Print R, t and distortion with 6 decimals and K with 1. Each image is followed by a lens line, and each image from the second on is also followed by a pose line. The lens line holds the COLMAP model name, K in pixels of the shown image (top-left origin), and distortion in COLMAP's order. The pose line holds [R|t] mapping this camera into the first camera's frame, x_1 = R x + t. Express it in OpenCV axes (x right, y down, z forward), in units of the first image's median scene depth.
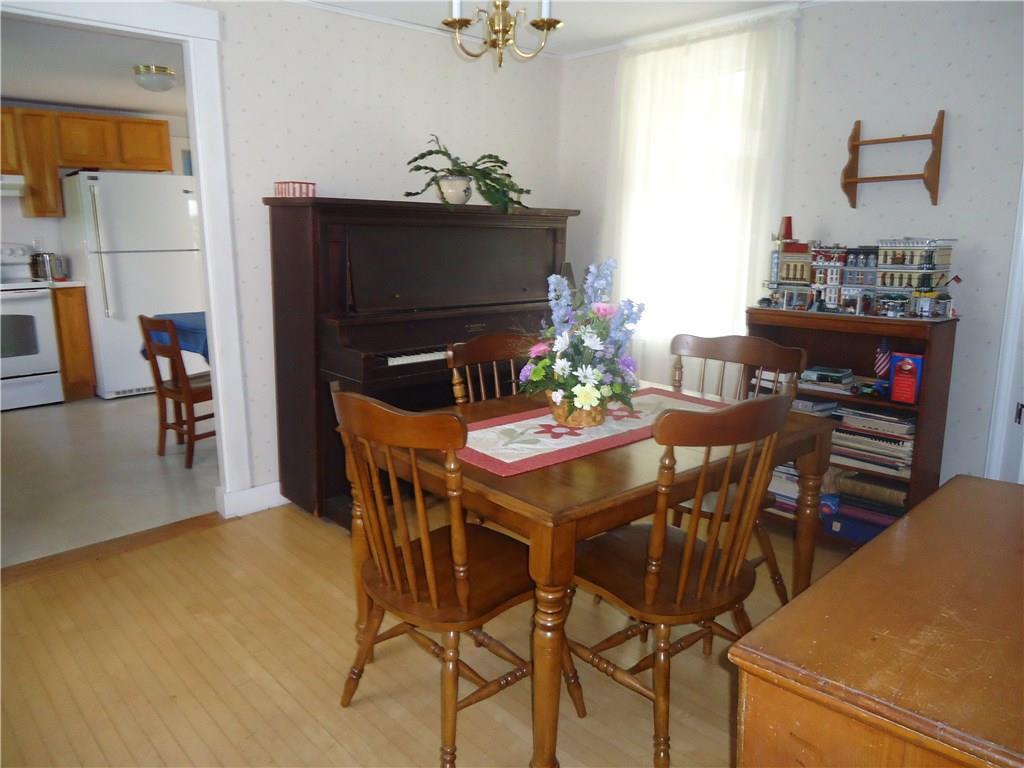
lens RADIAL K [[731.9, 0, 517.9], [0, 731.9, 382.7], [0, 0, 1]] dist [-0.012369, 0.006626]
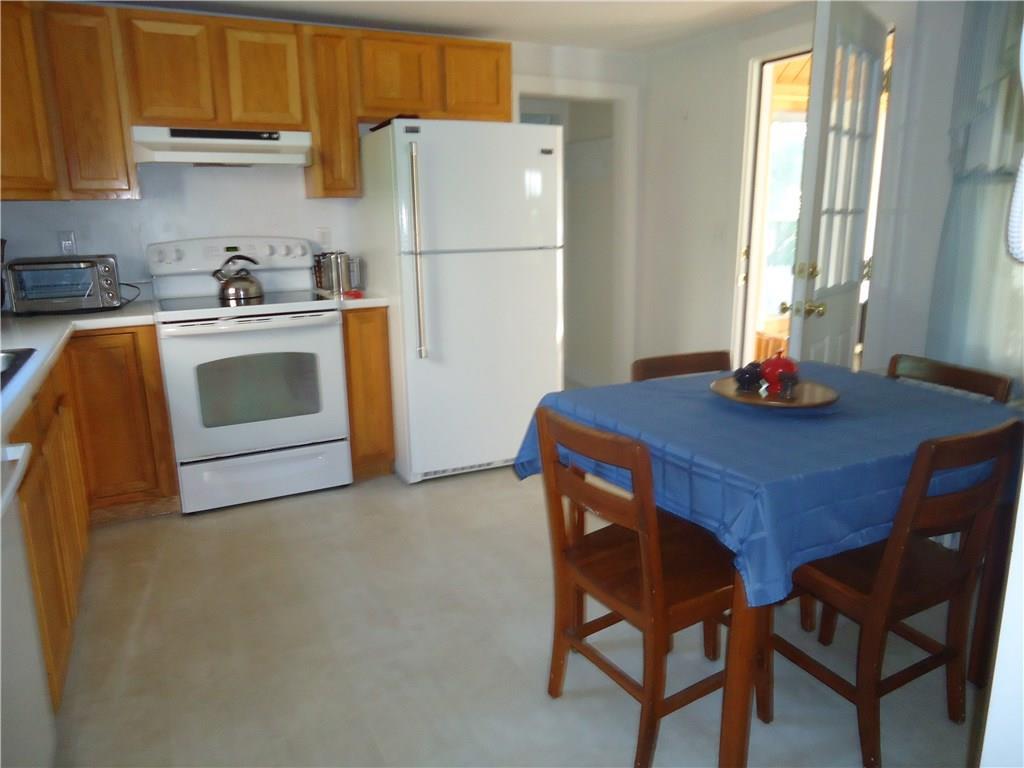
lens RADIAL K [[731.9, 0, 509.2], [0, 731.9, 385.1], [0, 0, 1]] dist [-0.012369, 0.006626]
pose [[0.955972, 0.054476, -0.288357, -0.306668], [-0.047467, 0.998384, 0.031249, -0.088609], [0.289593, -0.016186, 0.957013, 0.422302]]
